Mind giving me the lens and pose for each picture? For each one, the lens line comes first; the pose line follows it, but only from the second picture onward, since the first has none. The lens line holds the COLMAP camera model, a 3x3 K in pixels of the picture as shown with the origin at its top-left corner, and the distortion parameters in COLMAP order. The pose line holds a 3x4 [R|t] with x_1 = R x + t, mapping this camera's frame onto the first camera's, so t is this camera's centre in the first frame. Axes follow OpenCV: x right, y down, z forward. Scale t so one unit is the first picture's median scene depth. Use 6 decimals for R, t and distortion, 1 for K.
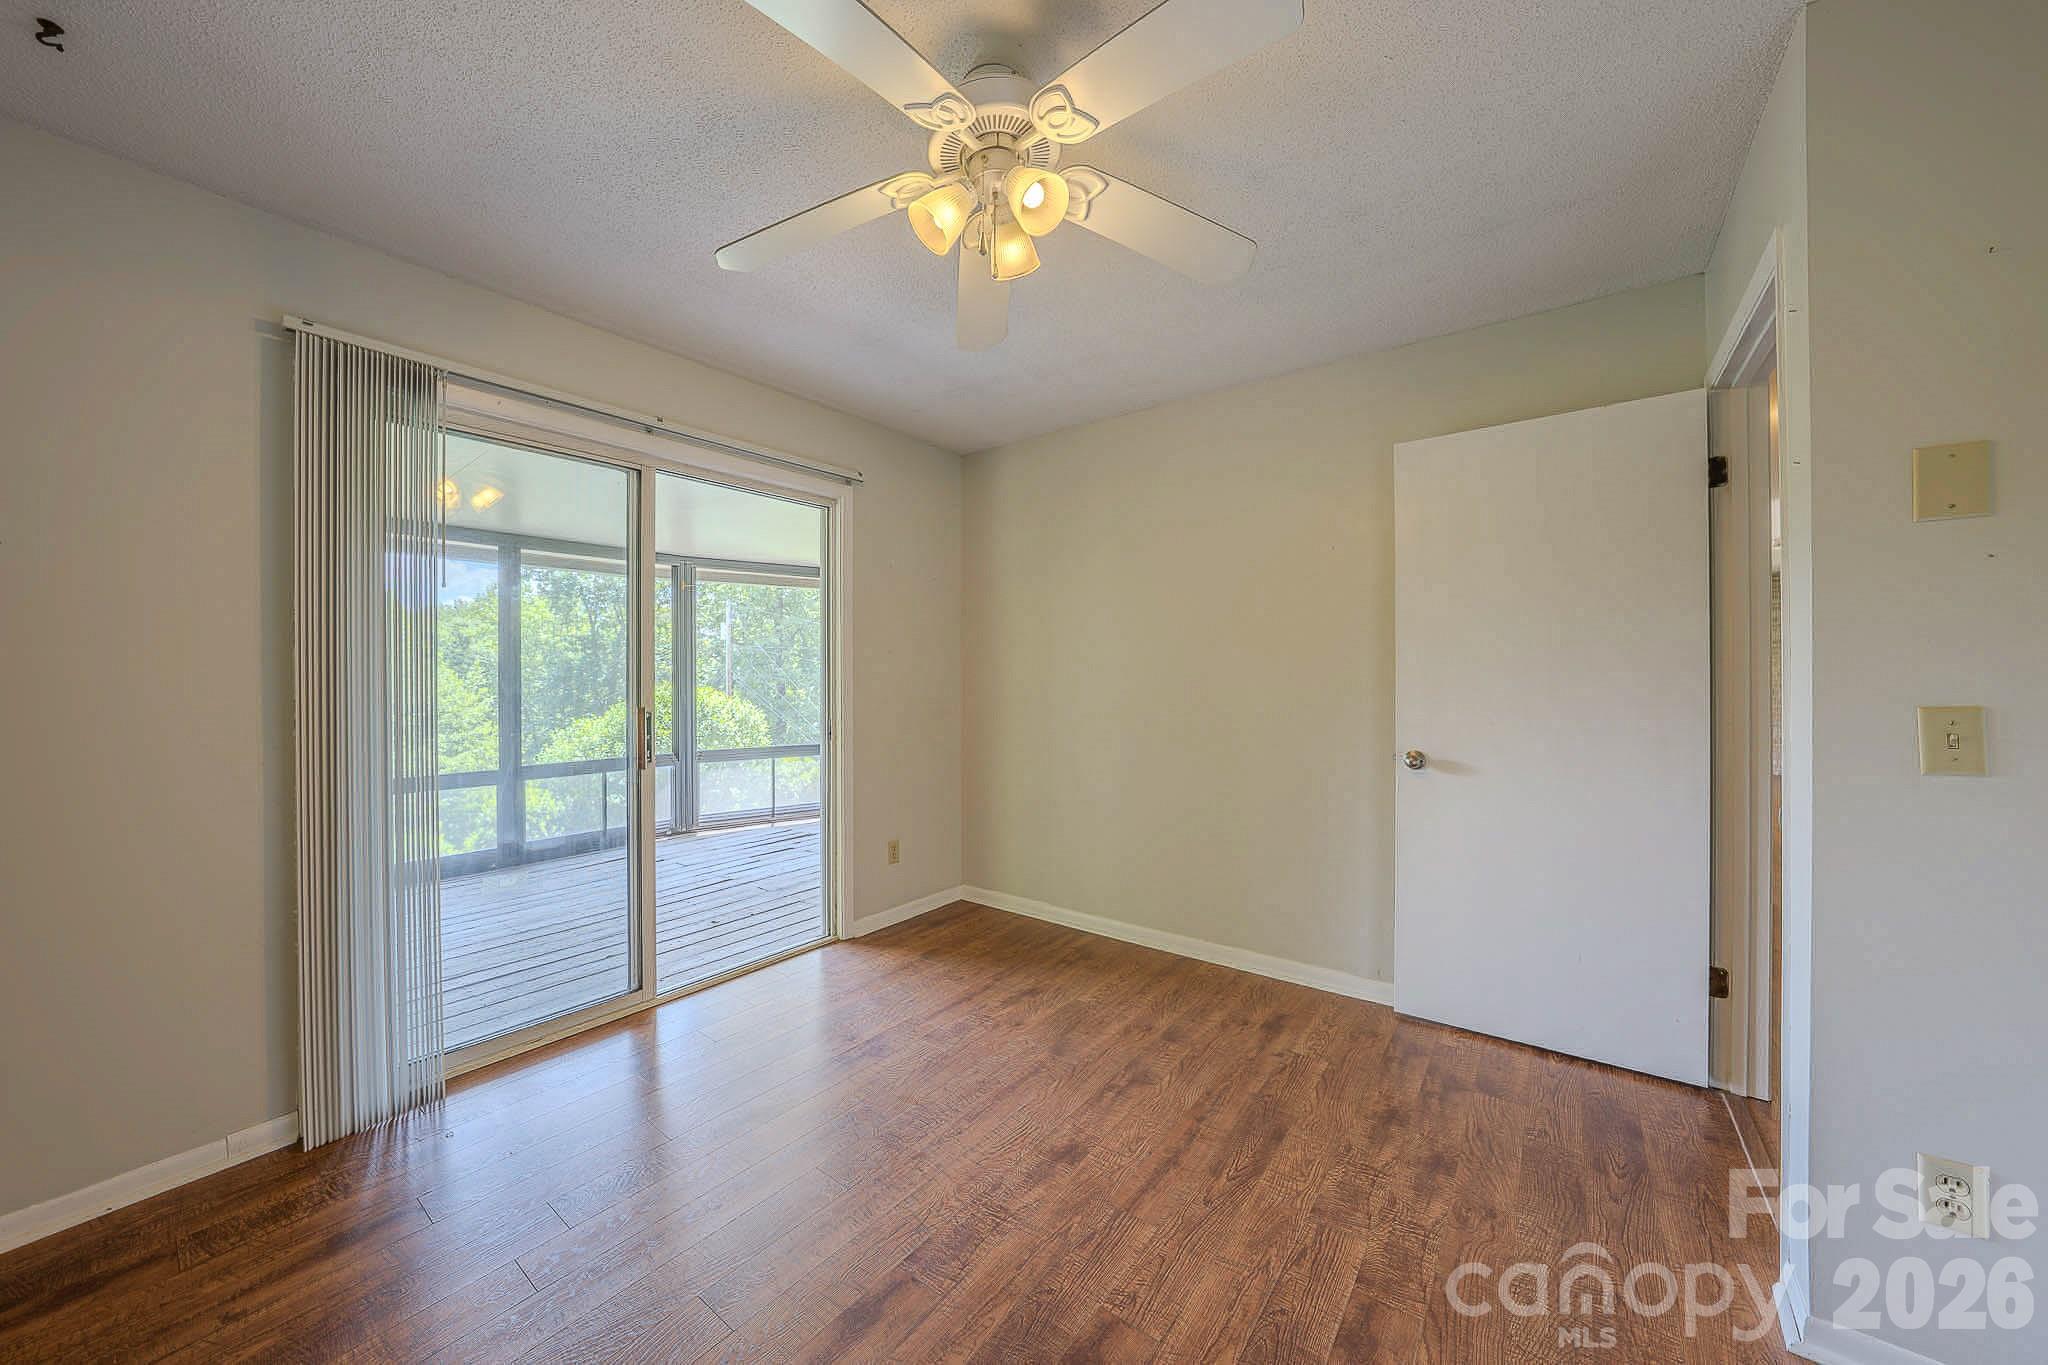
lens RADIAL K [[720.0, 0, 985.4], [0, 720.0, 680.8], [0, 0, 1]] dist [-0.007700, 0.000082]
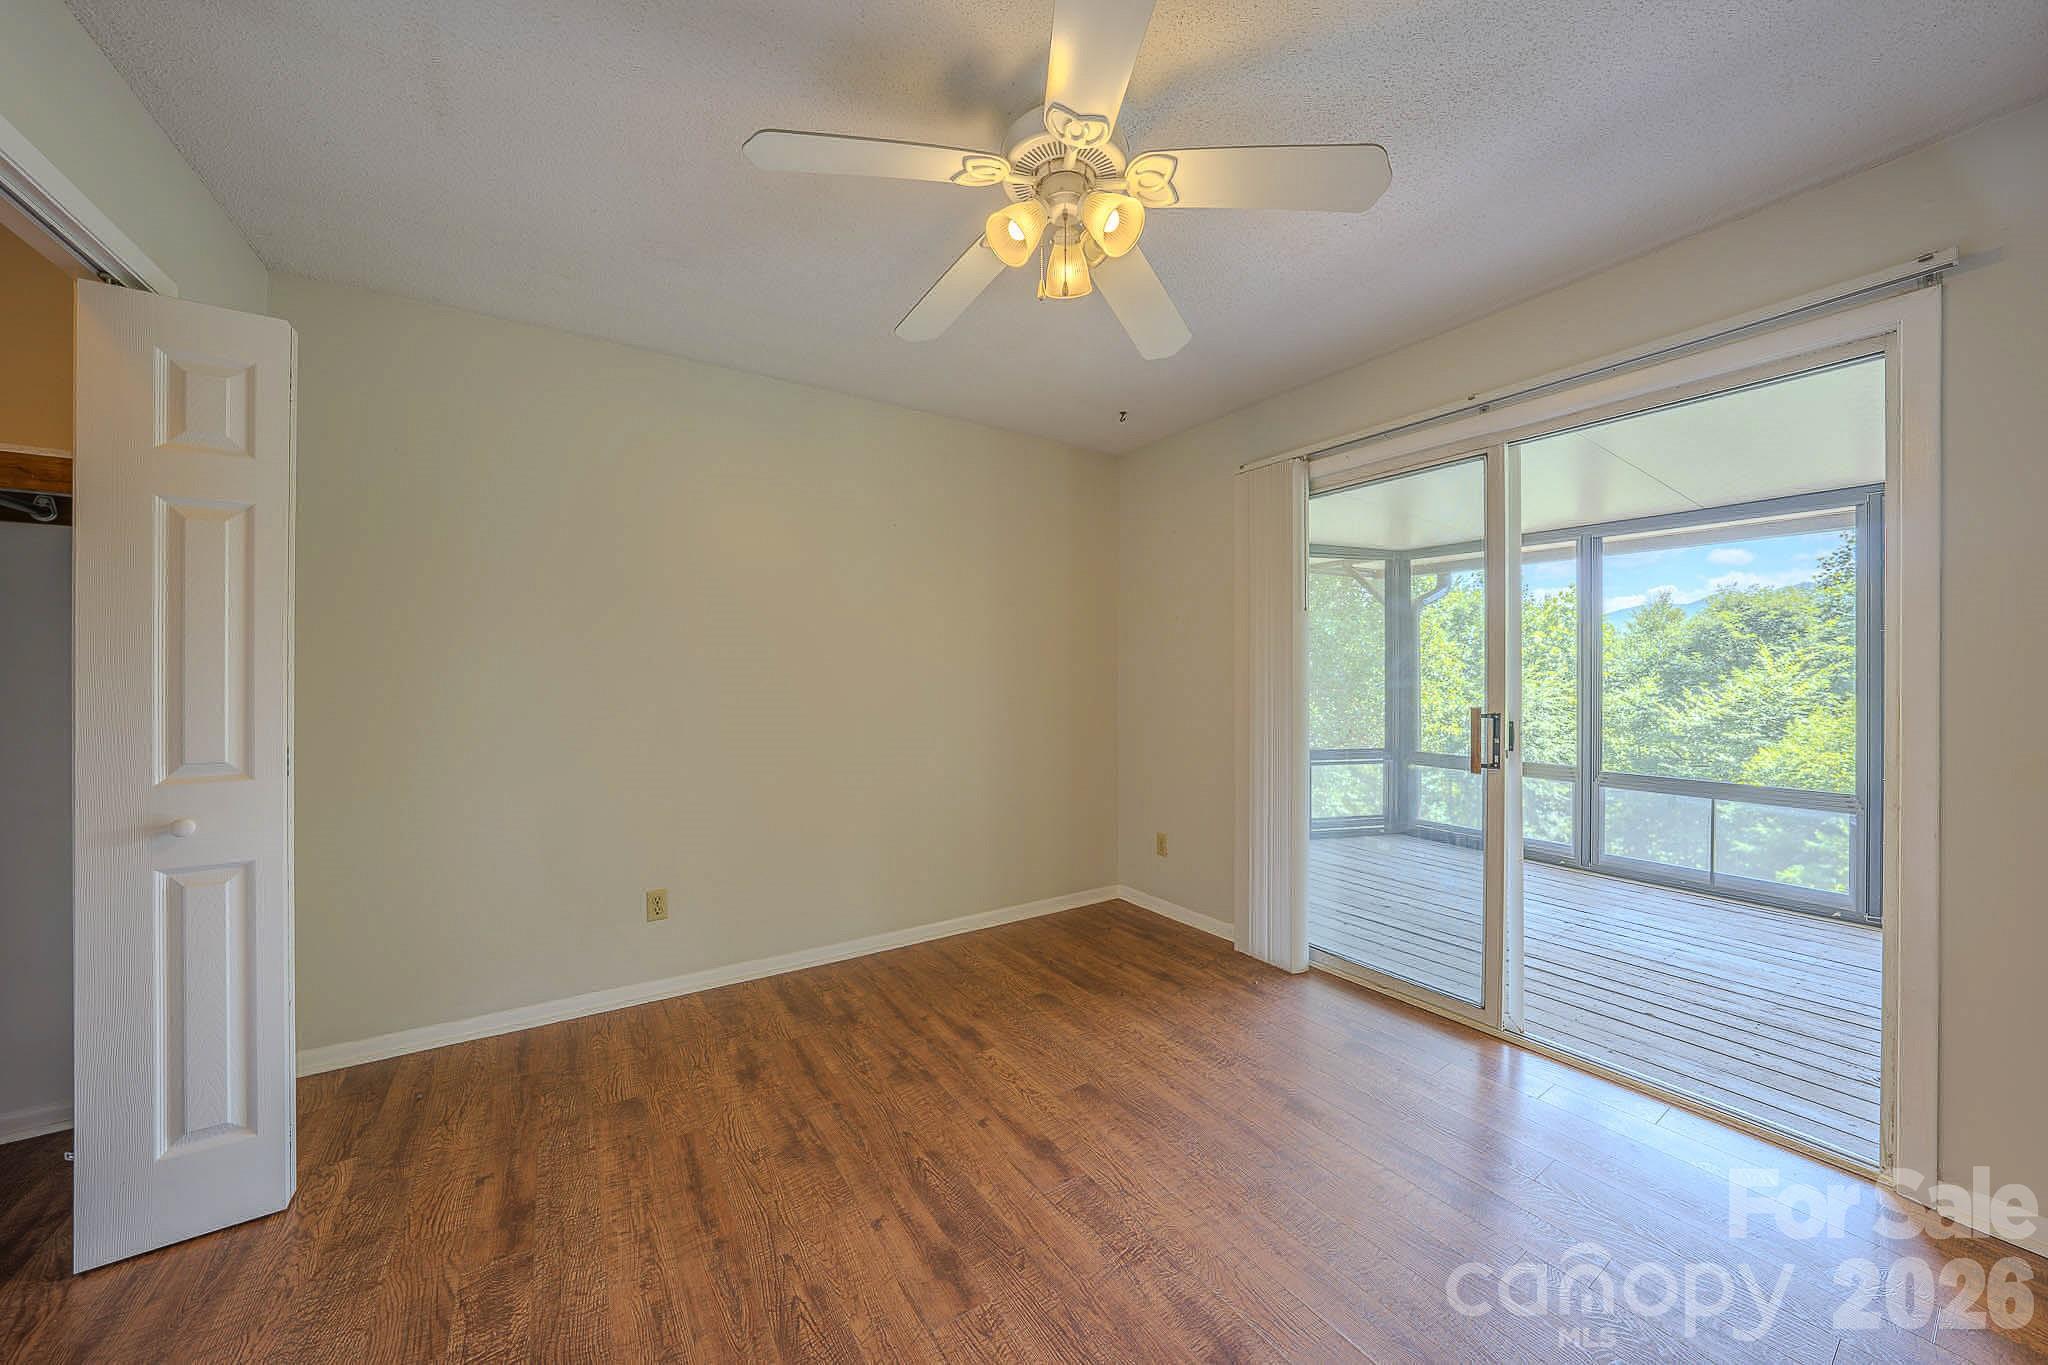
lens RADIAL K [[712.8, 0, 1031.7], [0, 712.8, 676.4], [0, 0, 1]] dist [-0.015285, 0.000155]
pose [[-0.297664, 0.000229, -0.954671, 0.589572], [-0.004938, 0.999986, 0.001780, -0.001701], [0.954658, 0.005244, -0.297658, 0.730407]]
